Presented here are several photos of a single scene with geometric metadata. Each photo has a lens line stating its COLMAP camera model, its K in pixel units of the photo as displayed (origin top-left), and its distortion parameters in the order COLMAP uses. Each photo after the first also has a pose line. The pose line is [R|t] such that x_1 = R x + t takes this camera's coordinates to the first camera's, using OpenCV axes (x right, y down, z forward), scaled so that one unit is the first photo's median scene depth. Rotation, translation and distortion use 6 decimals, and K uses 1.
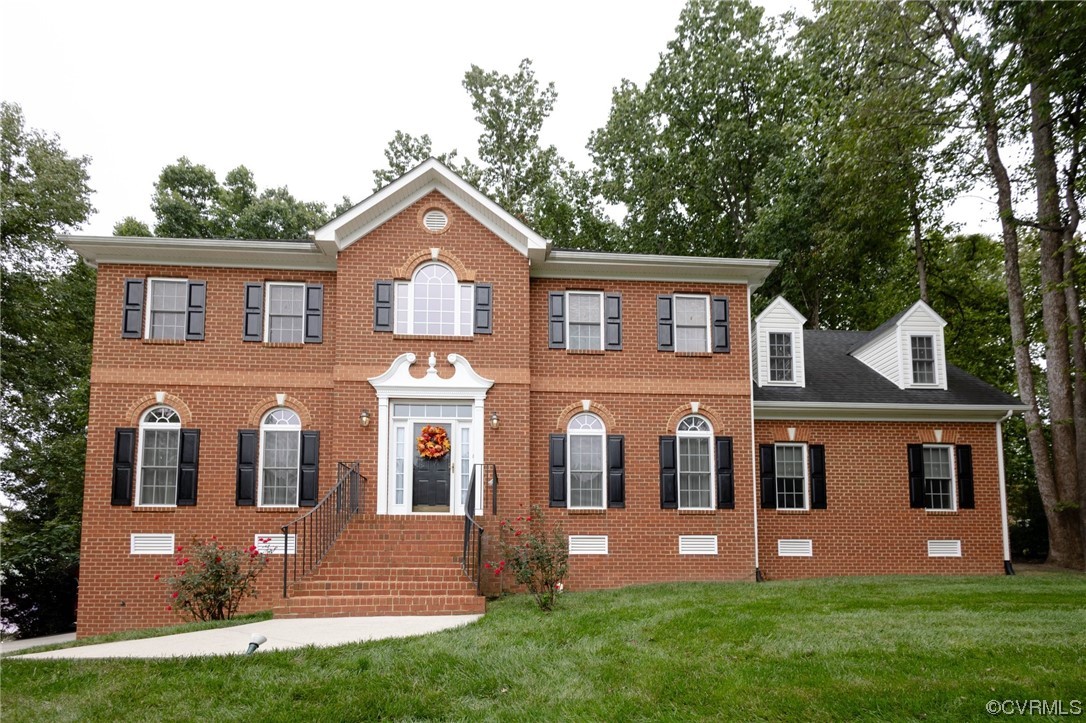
lens RADIAL K [[503.4, 0, 515.9], [0, 503.4, 406.3], [0, 0, 1]] dist [0.006444, -0.001768]
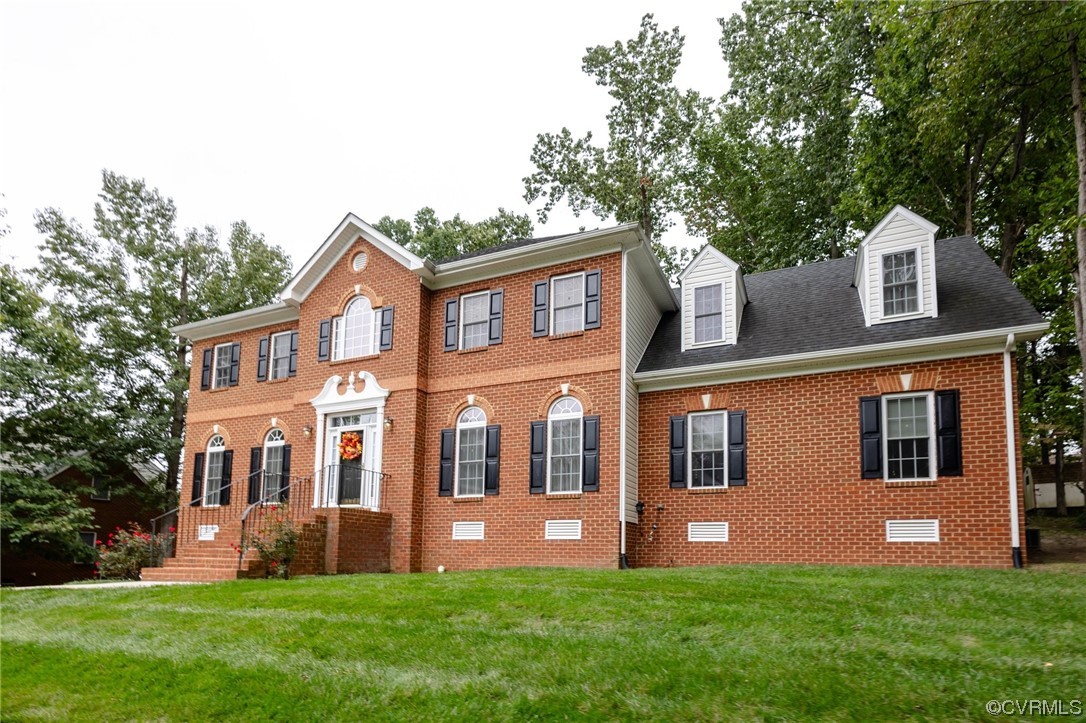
lens RADIAL K [[531.9, 0, 543.4], [0, 531.9, 363.0], [0, 0, 1]] dist [-0.001913, -0.000335]
pose [[0.889805, -0.143828, -0.433082, 0.740659], [0.128403, 0.989600, -0.064835, 0.012668], [0.437904, 0.002081, 0.899020, 0.040374]]
